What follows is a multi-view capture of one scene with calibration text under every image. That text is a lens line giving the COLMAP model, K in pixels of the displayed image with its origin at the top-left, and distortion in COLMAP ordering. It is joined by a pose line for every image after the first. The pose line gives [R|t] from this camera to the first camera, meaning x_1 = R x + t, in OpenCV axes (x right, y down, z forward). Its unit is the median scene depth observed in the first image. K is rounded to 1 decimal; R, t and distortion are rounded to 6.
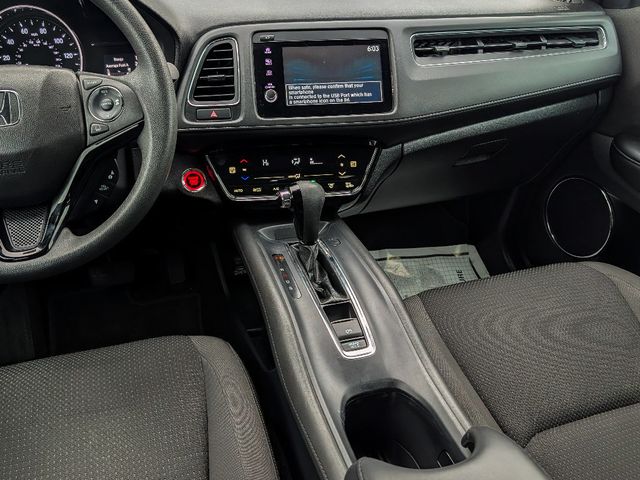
lens RADIAL K [[544.4, 0, 320.0], [0, 544.4, 240.0], [0, 0, 1]] dist [0.084582, -0.124125]
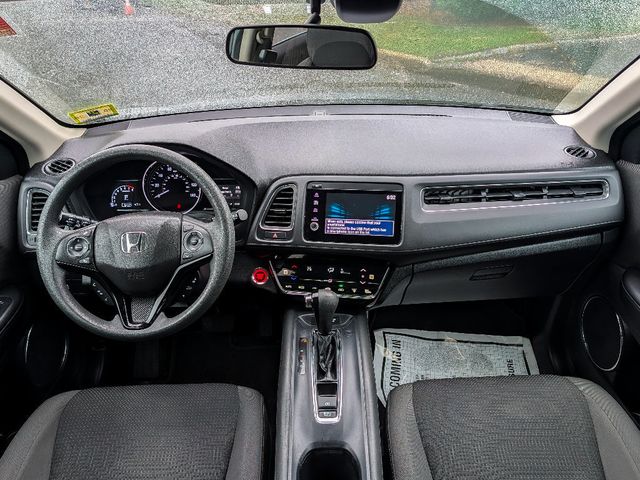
lens RADIAL K [[544.4, 0, 320.0], [0, 544.4, 240.0], [0, 0, 1]] dist [0.084582, -0.124125]
pose [[0.959610, 0.097697, -0.263827, 0.301468], [-0.117531, 0.991229, -0.060431, -0.140313], [0.255609, 0.088998, 0.962675, -0.363514]]
